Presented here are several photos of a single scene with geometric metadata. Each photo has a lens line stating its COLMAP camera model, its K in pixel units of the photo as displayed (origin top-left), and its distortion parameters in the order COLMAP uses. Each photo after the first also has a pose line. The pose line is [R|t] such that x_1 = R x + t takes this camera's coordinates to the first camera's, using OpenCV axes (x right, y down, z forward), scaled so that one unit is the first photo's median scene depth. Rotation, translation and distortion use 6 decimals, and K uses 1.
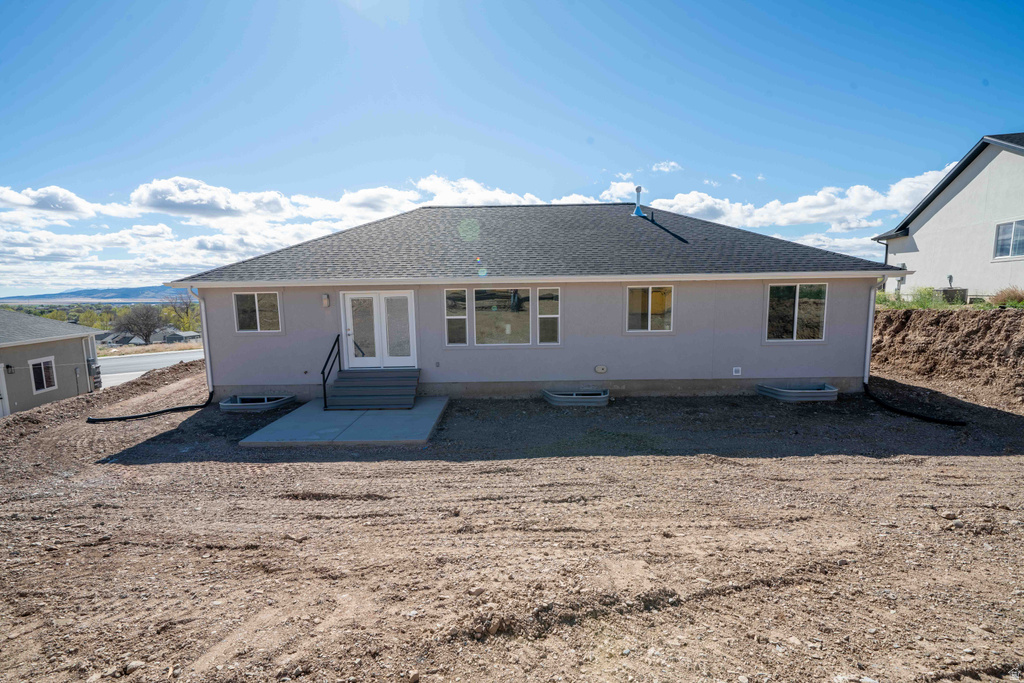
lens RADIAL K [[489.5, 0, 508.1], [0, 489.5, 344.6], [0, 0, 1]] dist [0.001403, 0.000441]
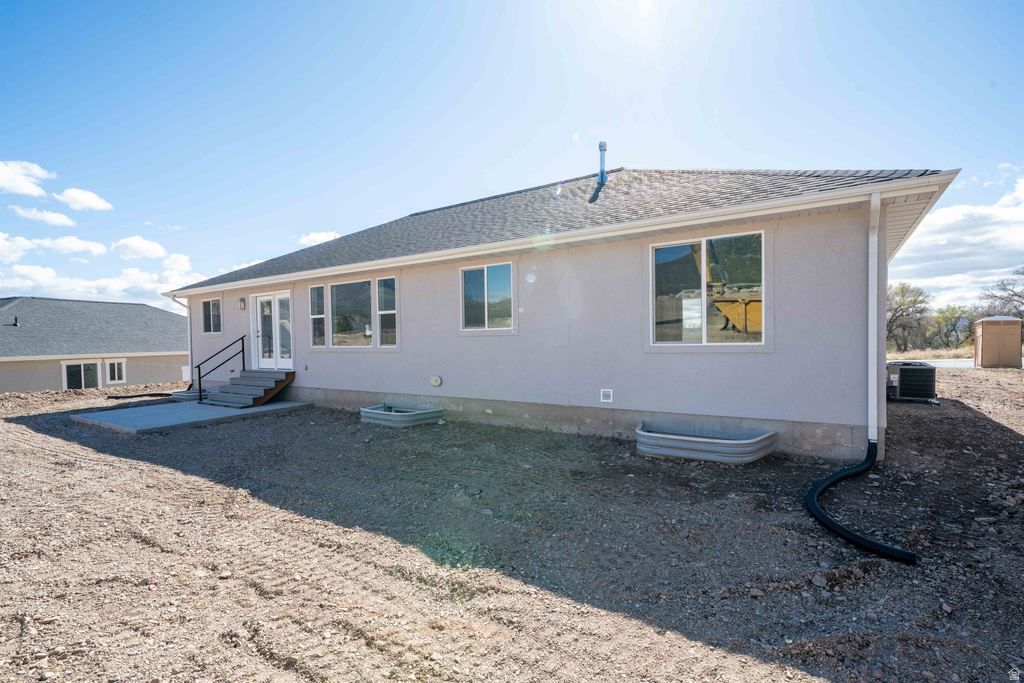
lens RADIAL K [[489.5, 0, 512.7], [0, 489.5, 340.6], [0, 0, 1]] dist [0.001403, 0.000441]
pose [[0.842943, 0.005671, -0.537974, 0.693375], [-0.059335, 0.994824, -0.082485, 0.043392], [0.534721, 0.101451, 0.838916, 0.428209]]
